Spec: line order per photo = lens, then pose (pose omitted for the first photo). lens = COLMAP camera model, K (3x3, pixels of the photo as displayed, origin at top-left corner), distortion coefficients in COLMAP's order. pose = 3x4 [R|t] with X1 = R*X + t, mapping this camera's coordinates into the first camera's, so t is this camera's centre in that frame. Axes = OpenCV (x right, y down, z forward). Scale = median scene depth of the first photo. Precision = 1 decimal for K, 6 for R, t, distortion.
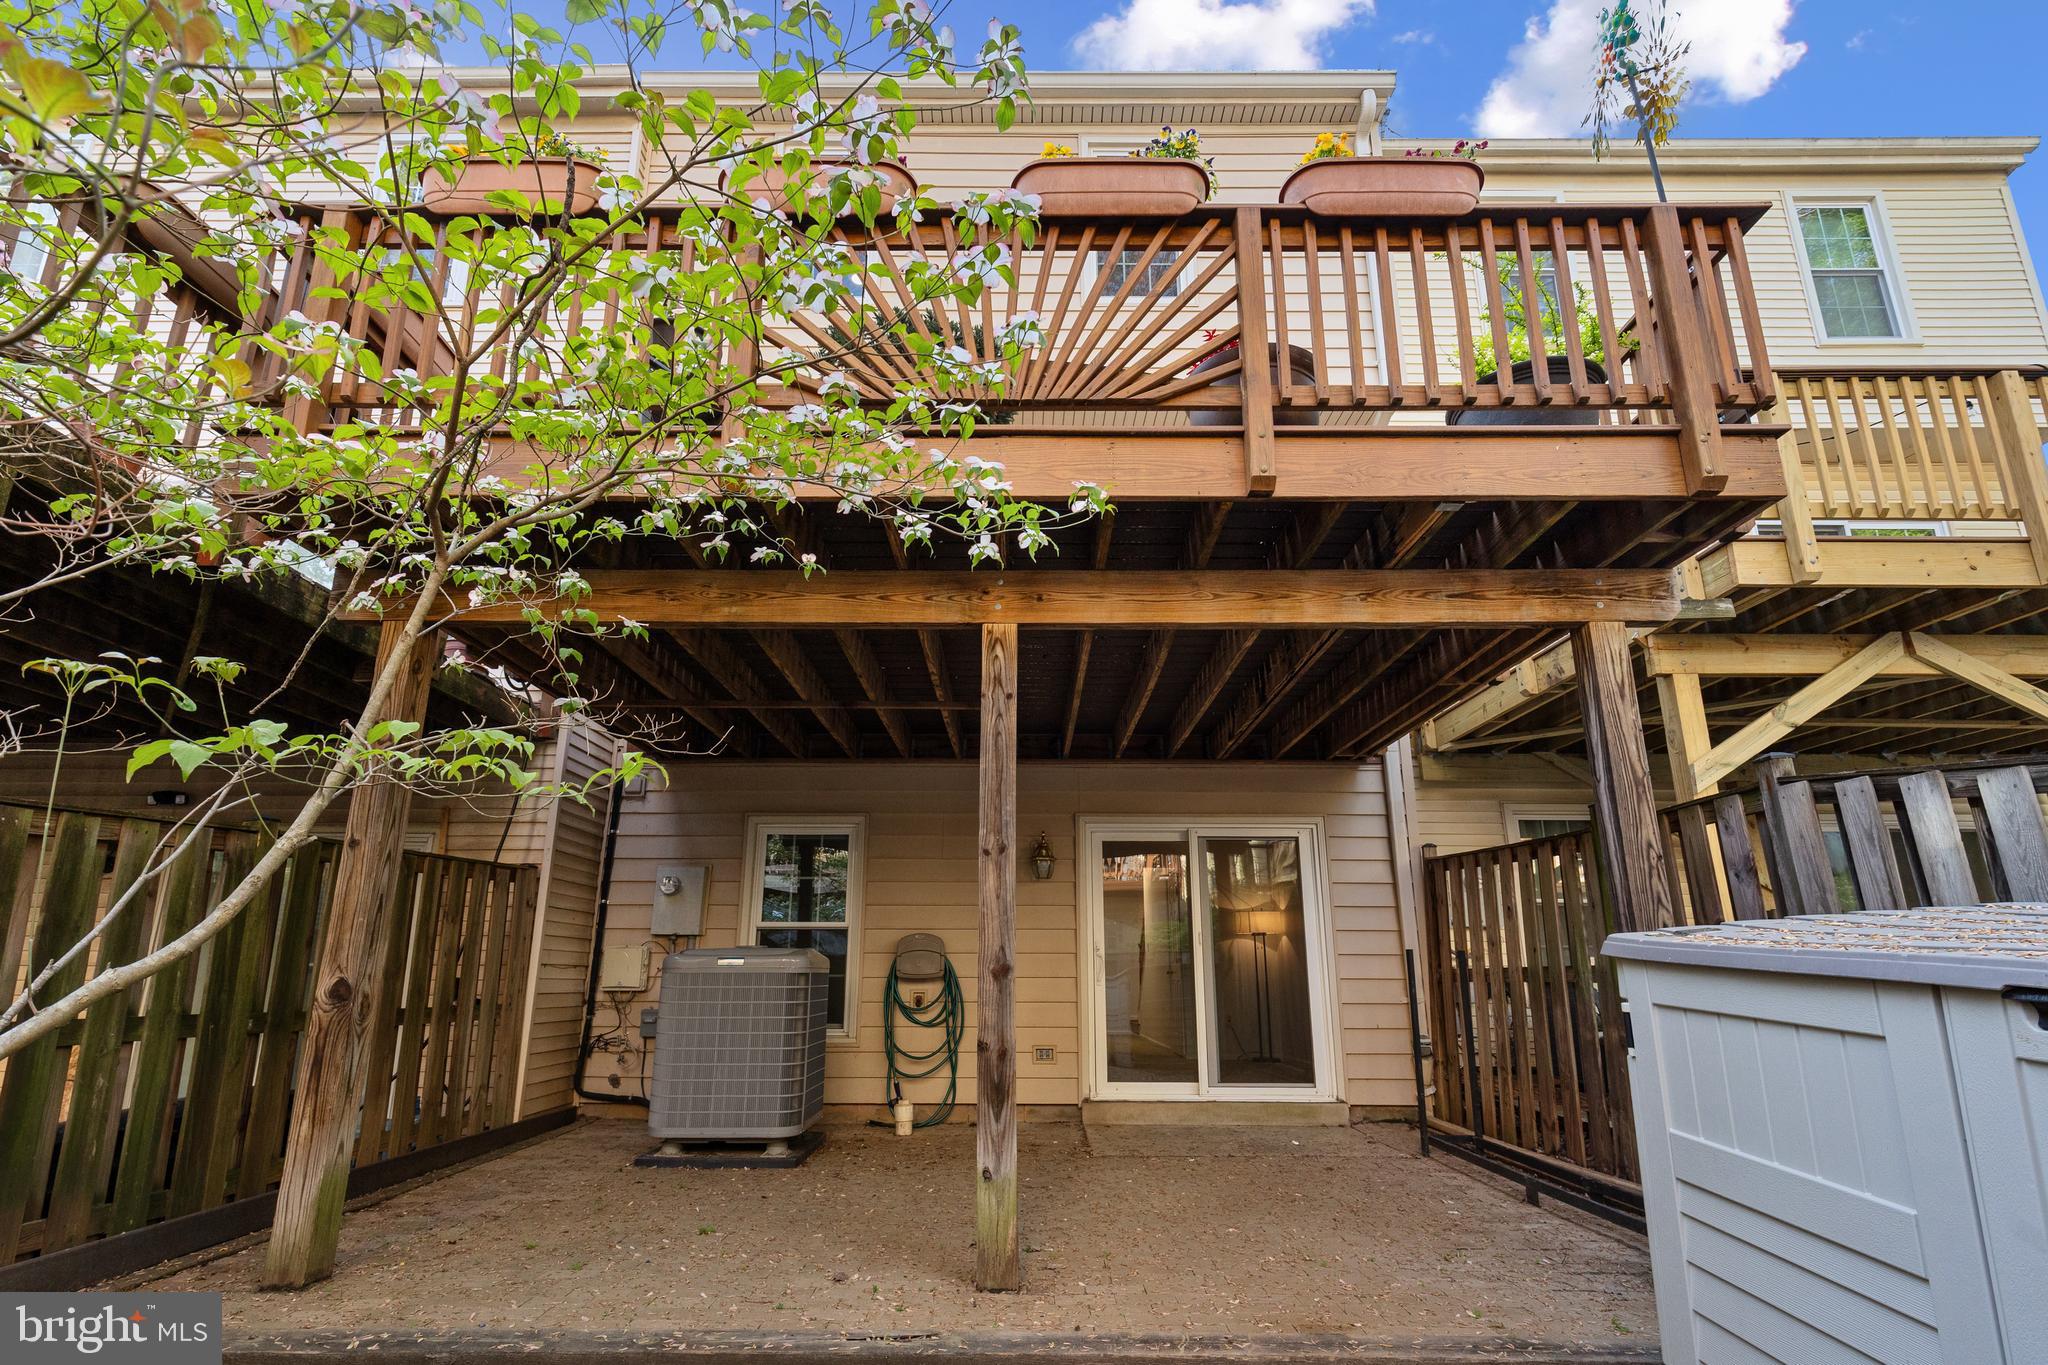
lens RADIAL K [[917.4, 0, 1016.7], [0, 917.4, 756.3], [0, 0, 1]] dist [0.006234, -0.000219]
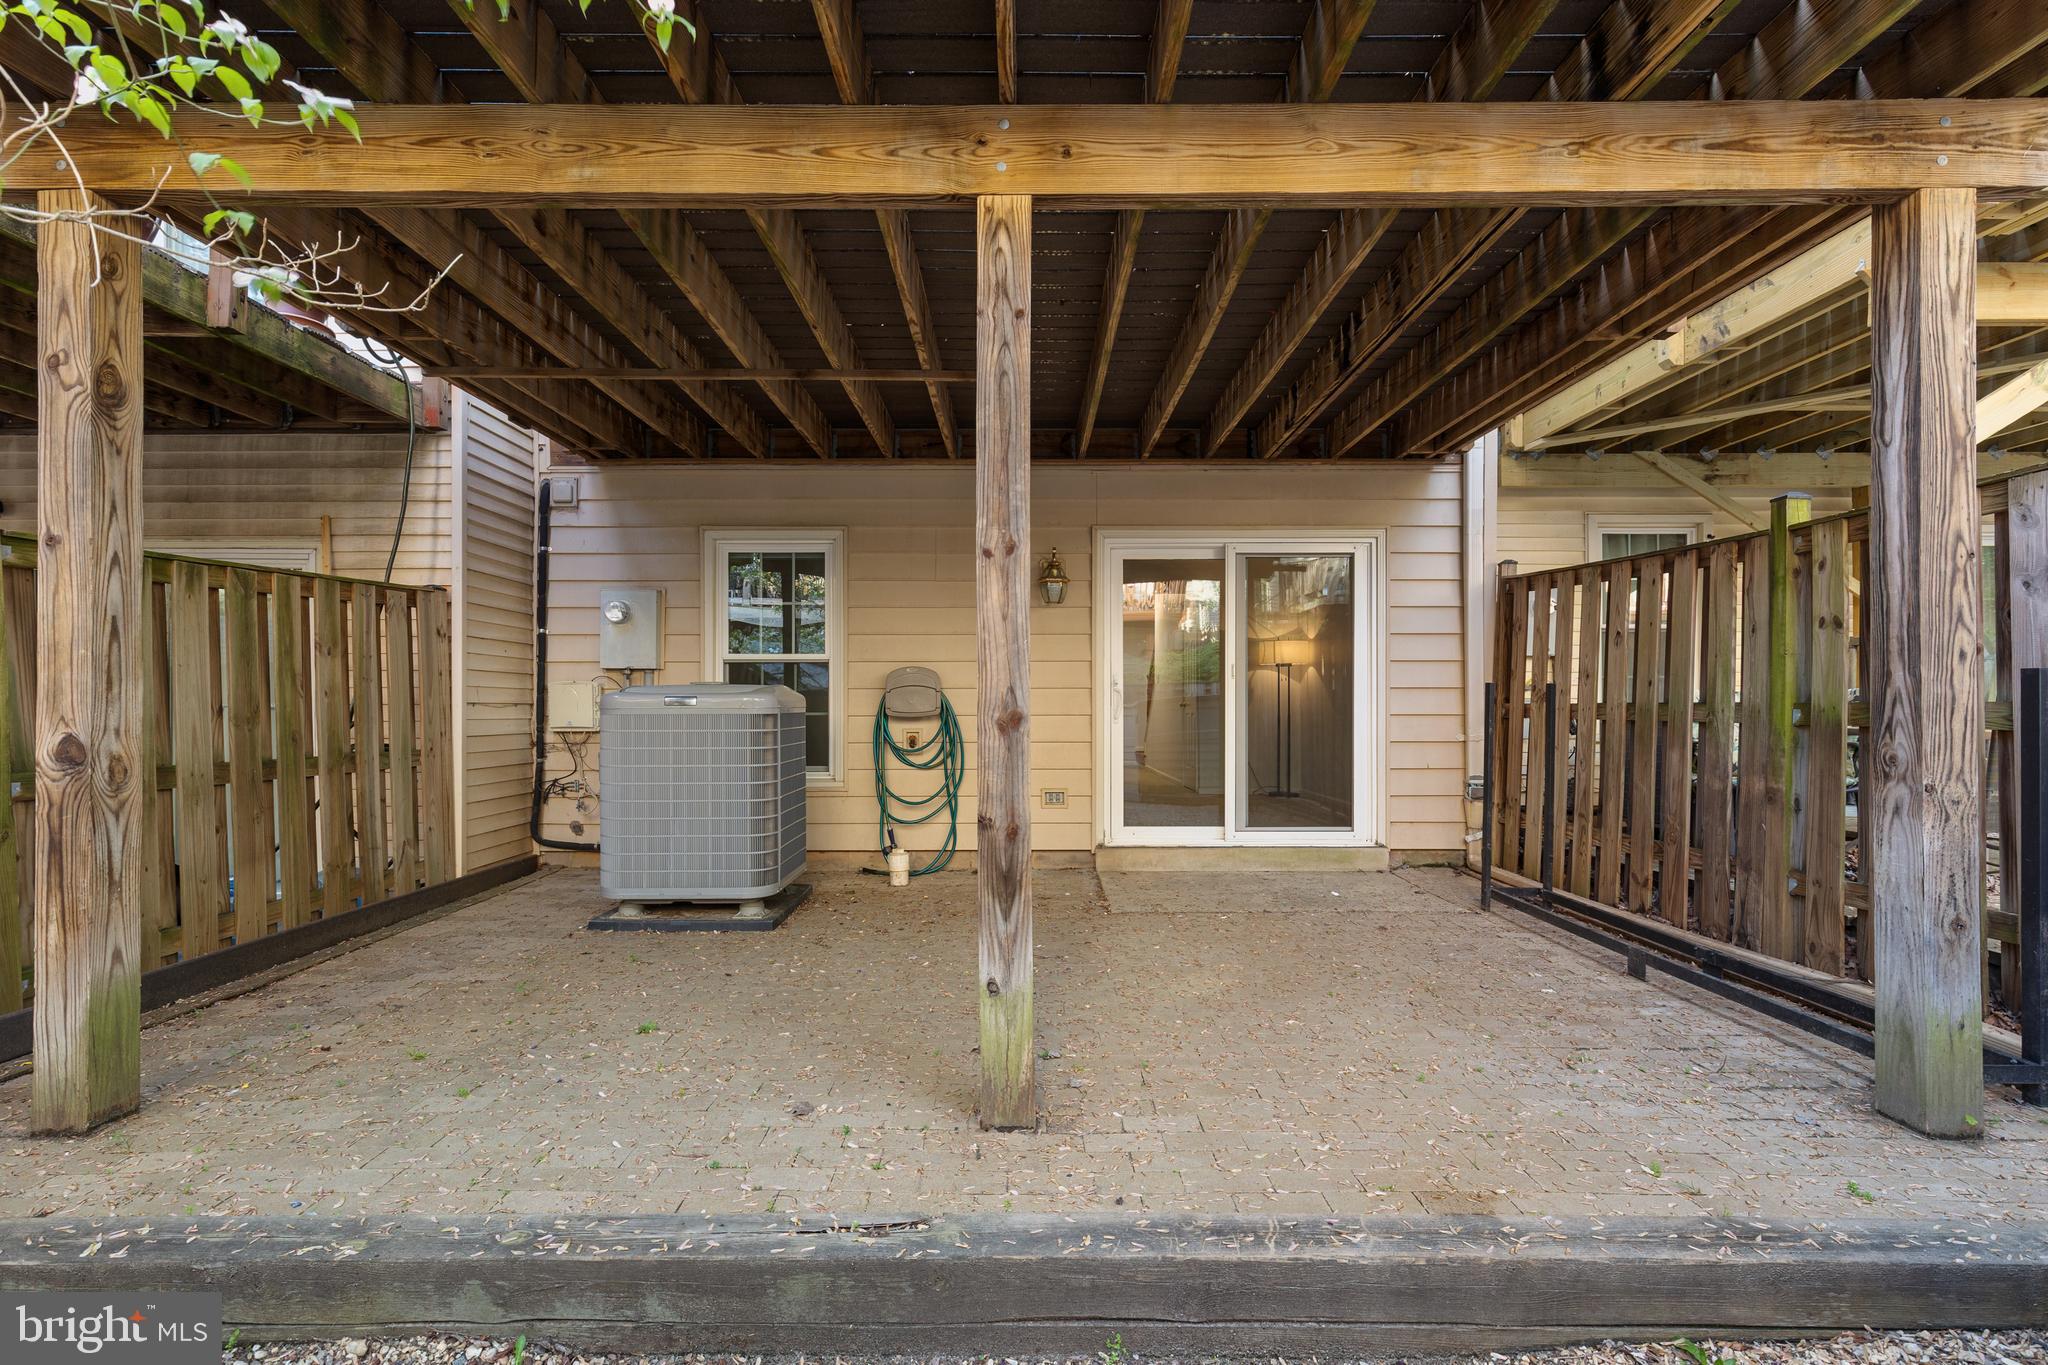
lens RADIAL K [[933.9, 0, 1018.1], [0, 933.9, 689.8], [0, 0, 1]] dist [0.008492, -0.000056]
pose [[0.999993, -0.003800, -0.000457, -0.005794], [0.003809, 0.976324, 0.216278, 0.030670], [-0.000375, -0.216279, 0.976332, 0.169353]]
